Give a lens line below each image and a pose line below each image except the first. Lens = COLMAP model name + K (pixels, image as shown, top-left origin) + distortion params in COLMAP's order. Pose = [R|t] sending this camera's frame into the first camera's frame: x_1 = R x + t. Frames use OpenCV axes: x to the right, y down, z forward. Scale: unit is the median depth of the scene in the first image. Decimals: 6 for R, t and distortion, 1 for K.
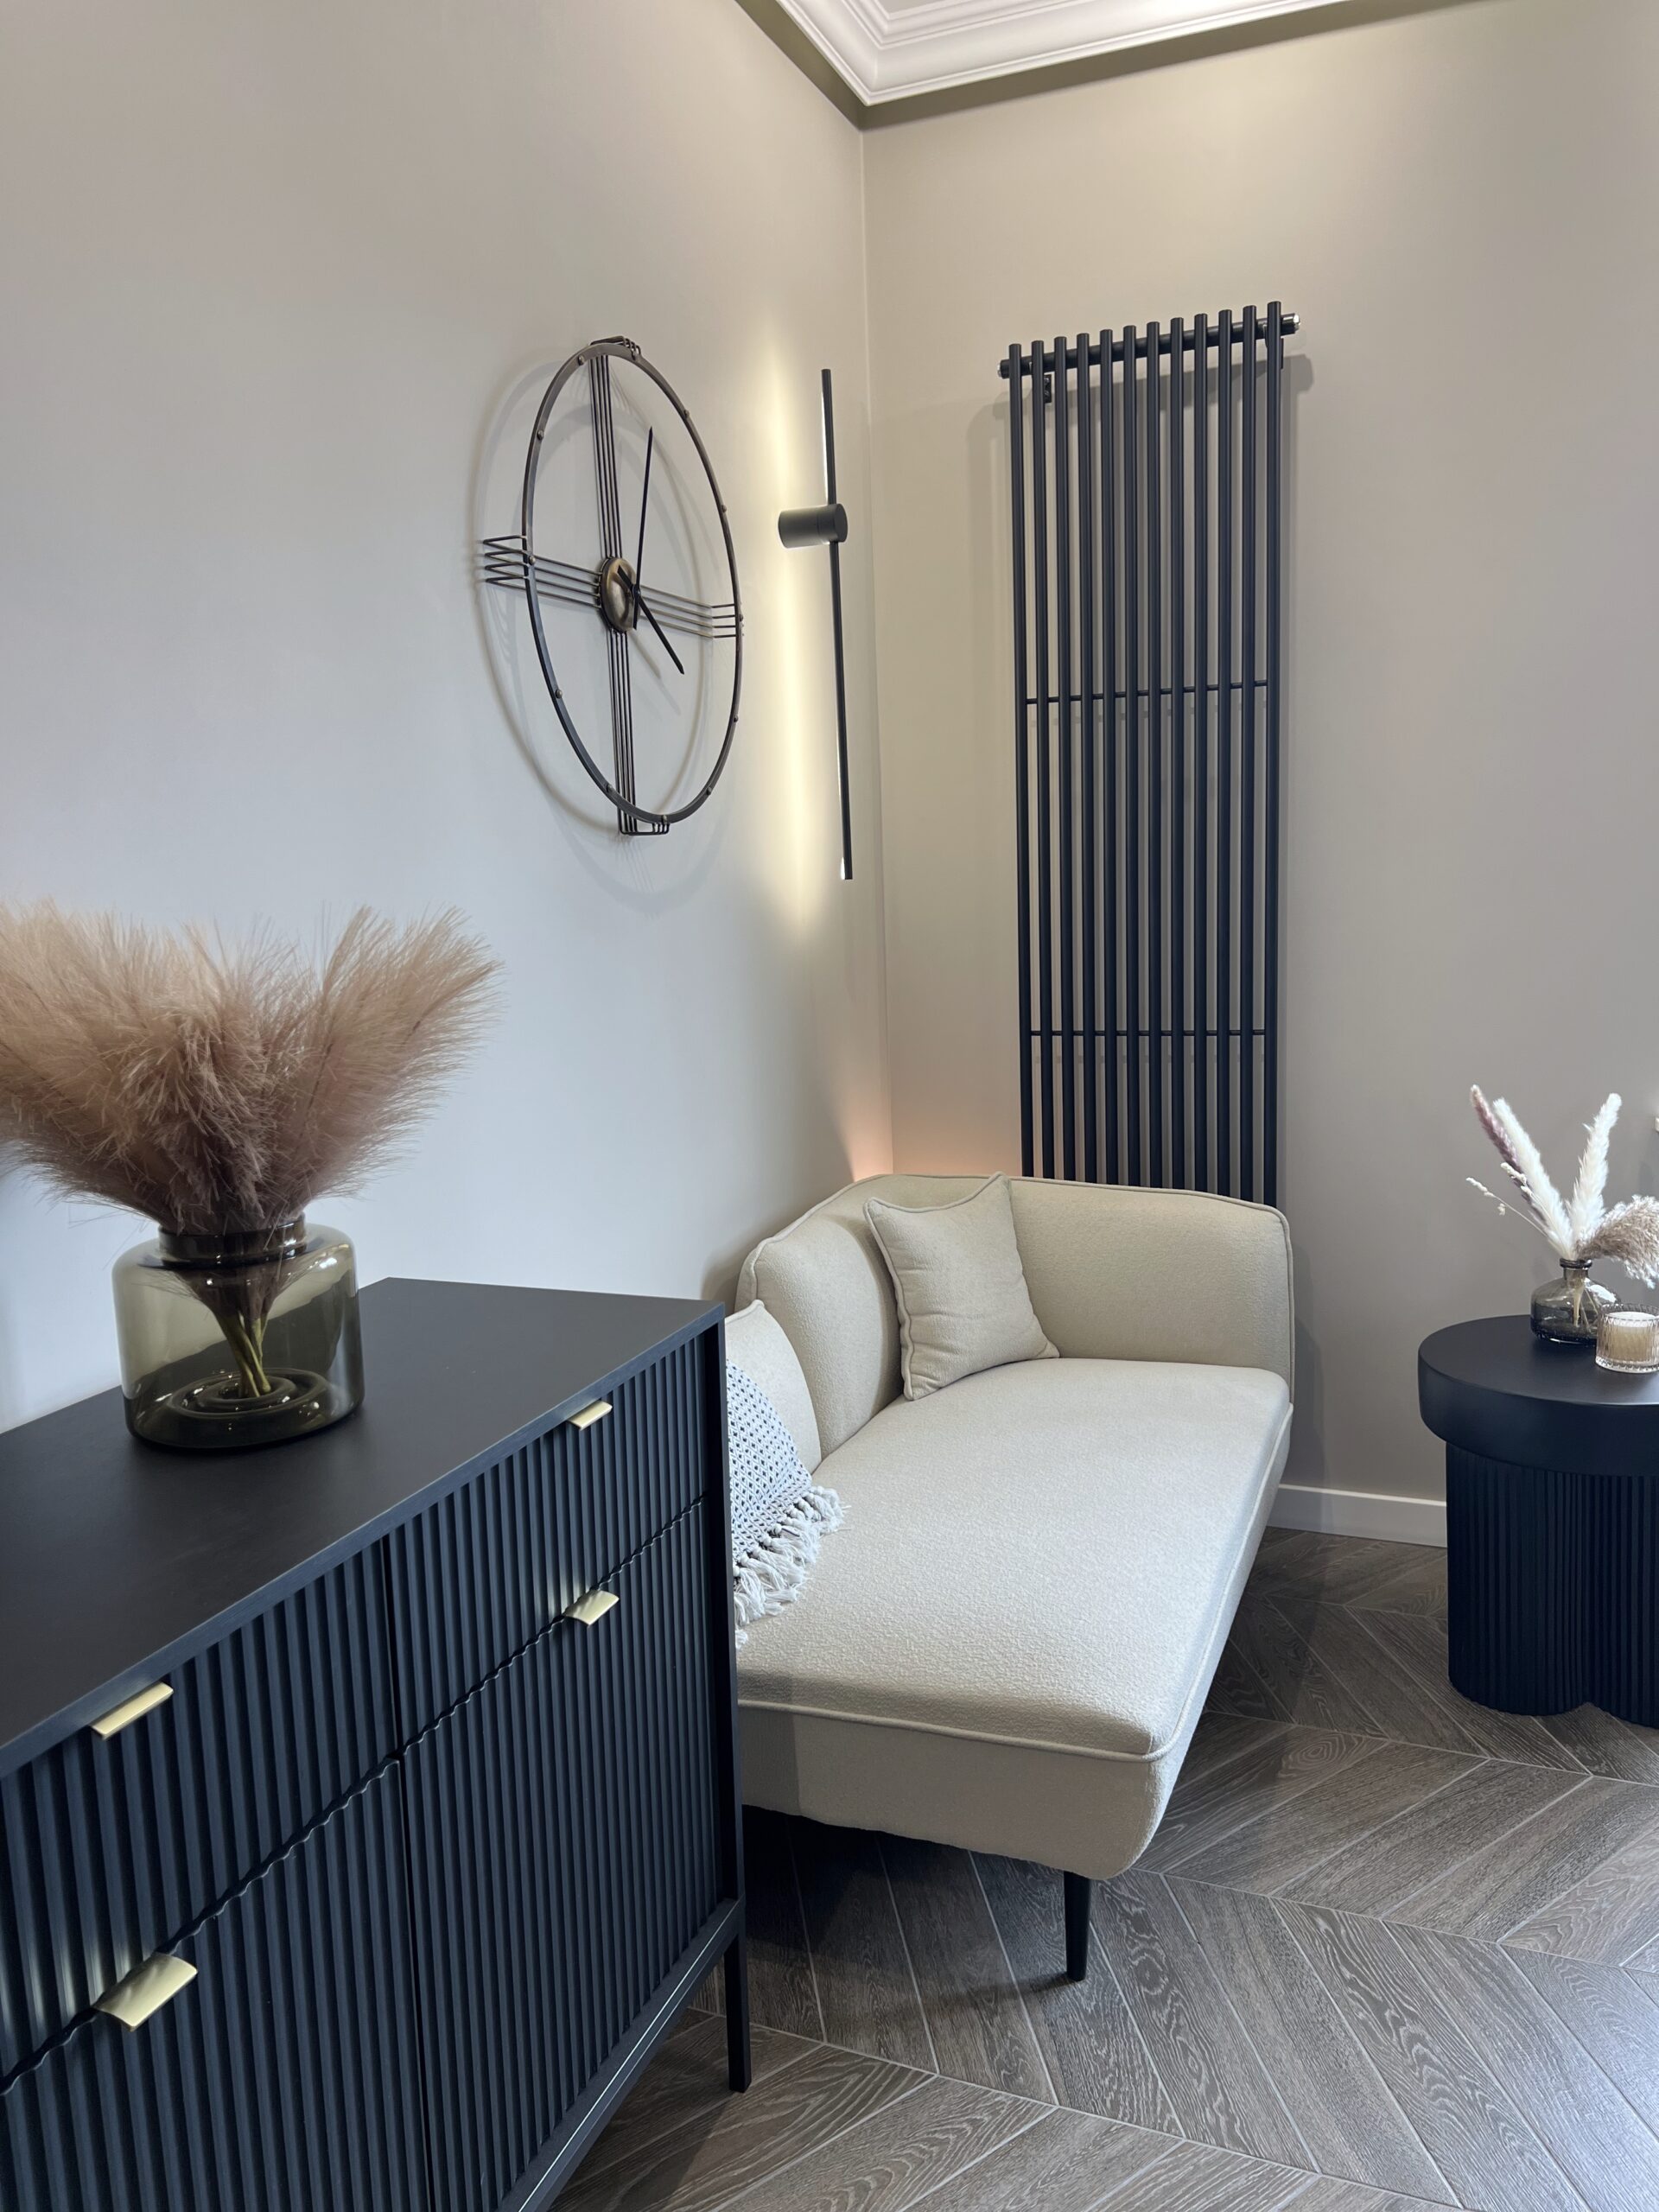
lens RADIAL K [[1668.9, 0, 850.4], [0, 1668.9, 1098.1], [0, 0, 1]] dist [0.056964, -0.066794]
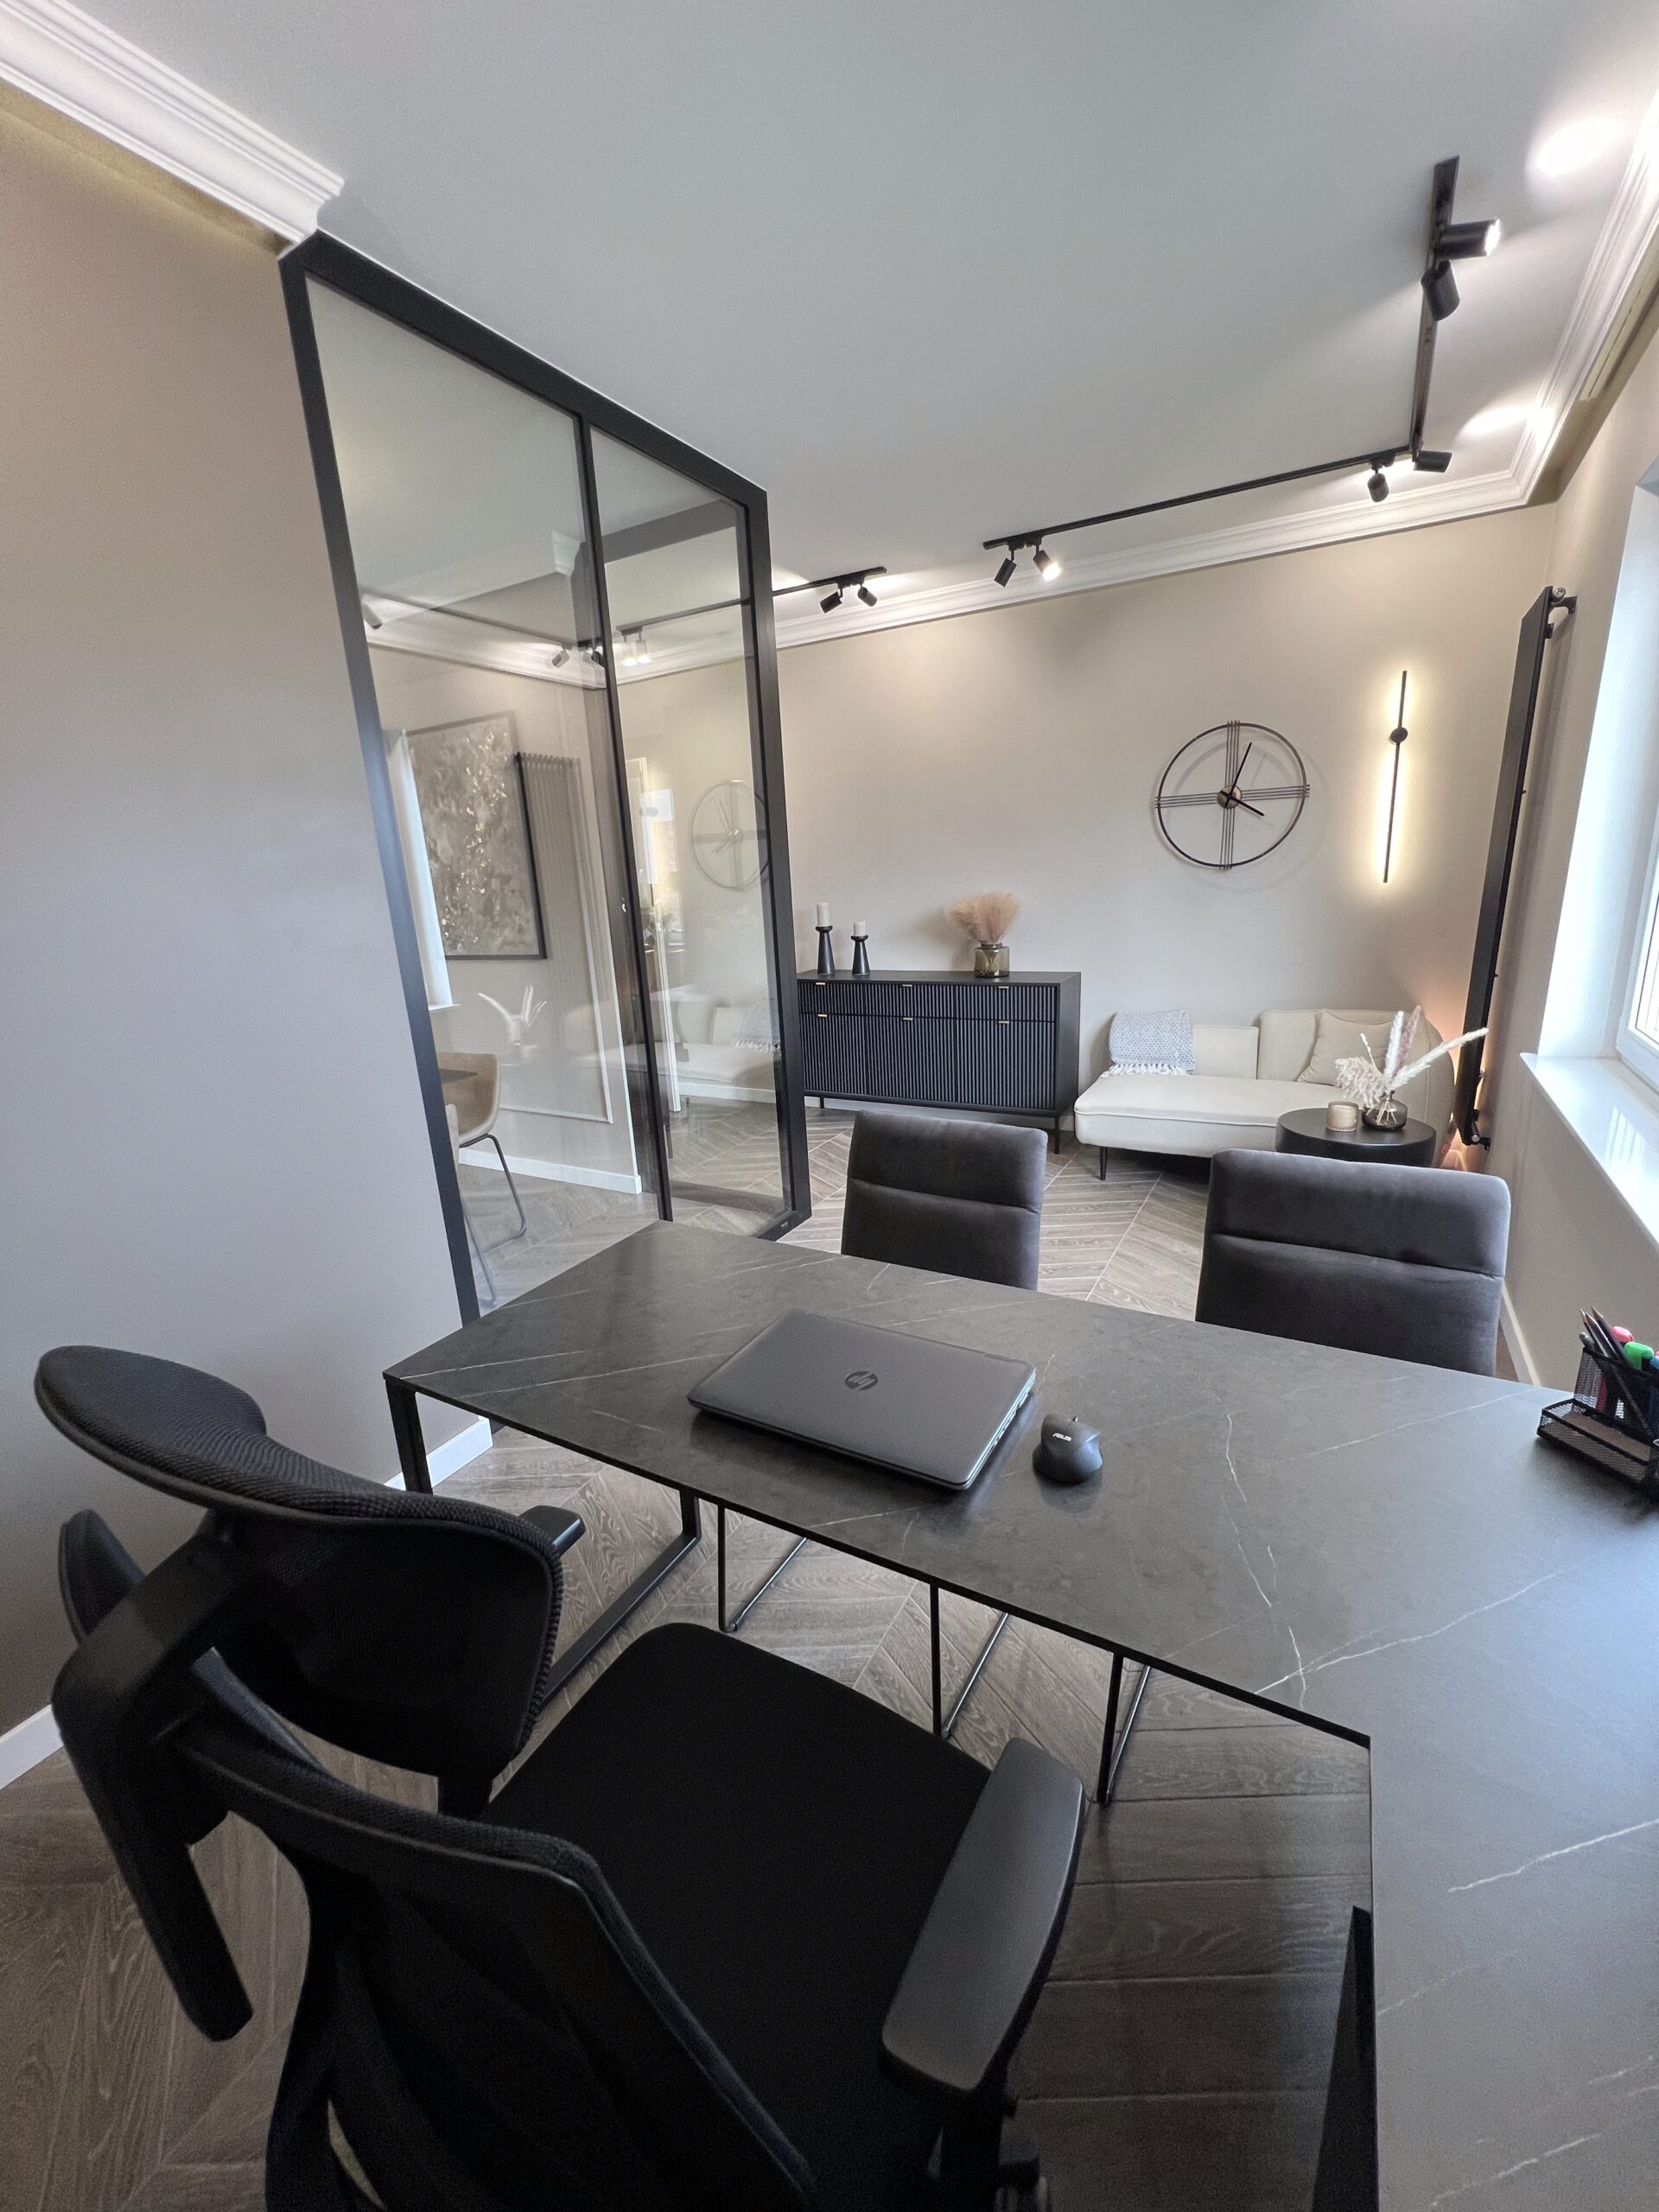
lens RADIAL K [[893.1, 0, 836.4], [0, 893.1, 1102.3], [0, 0, 1]] dist [-0.004276, 0.001362]
pose [[-0.124671, 0.288234, -0.949409, 1.762198], [-0.090926, 0.949529, 0.300211, -0.182163], [0.988023, 0.123754, -0.092170, 0.457427]]
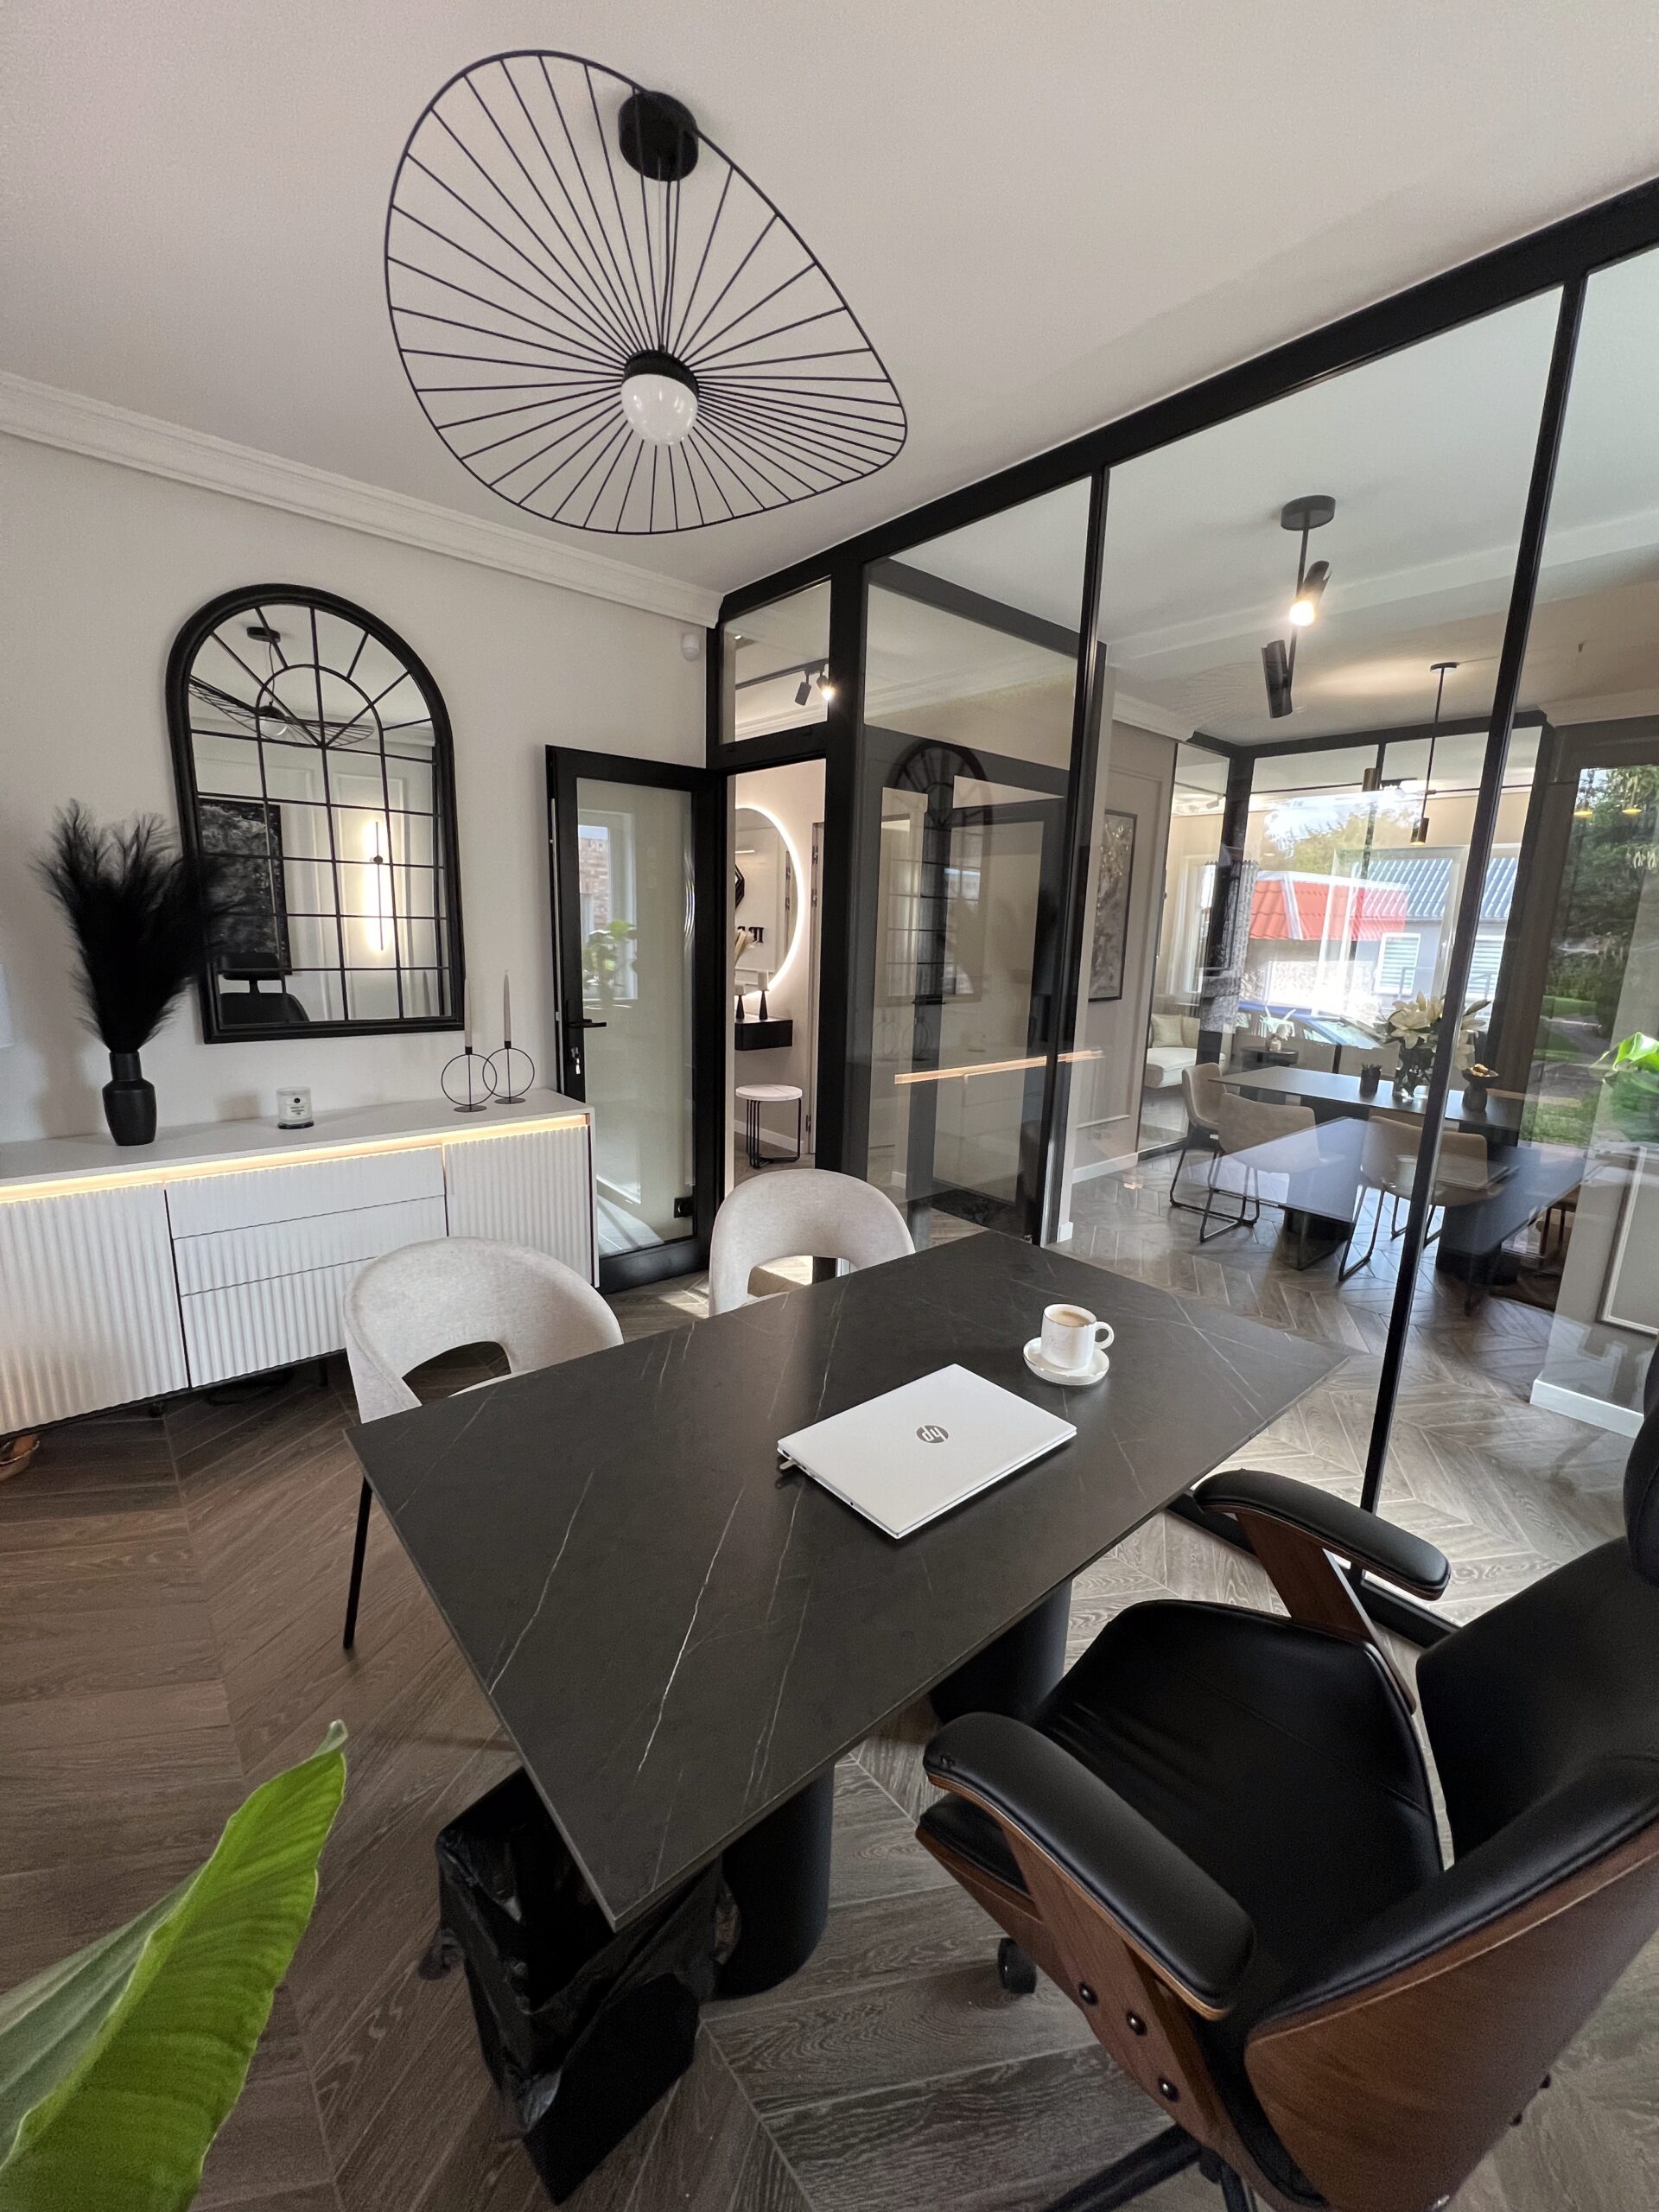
lens RADIAL K [[893.1, 0, 832.4], [0, 893.1, 1101.3], [0, 0, 1]] dist [-0.004276, 0.001362]
pose [[0.894027, 0.145081, -0.423872, 0.442852], [-0.122996, 0.989244, 0.079171, 0.294938], [0.430799, -0.018647, 0.902255, -2.678203]]
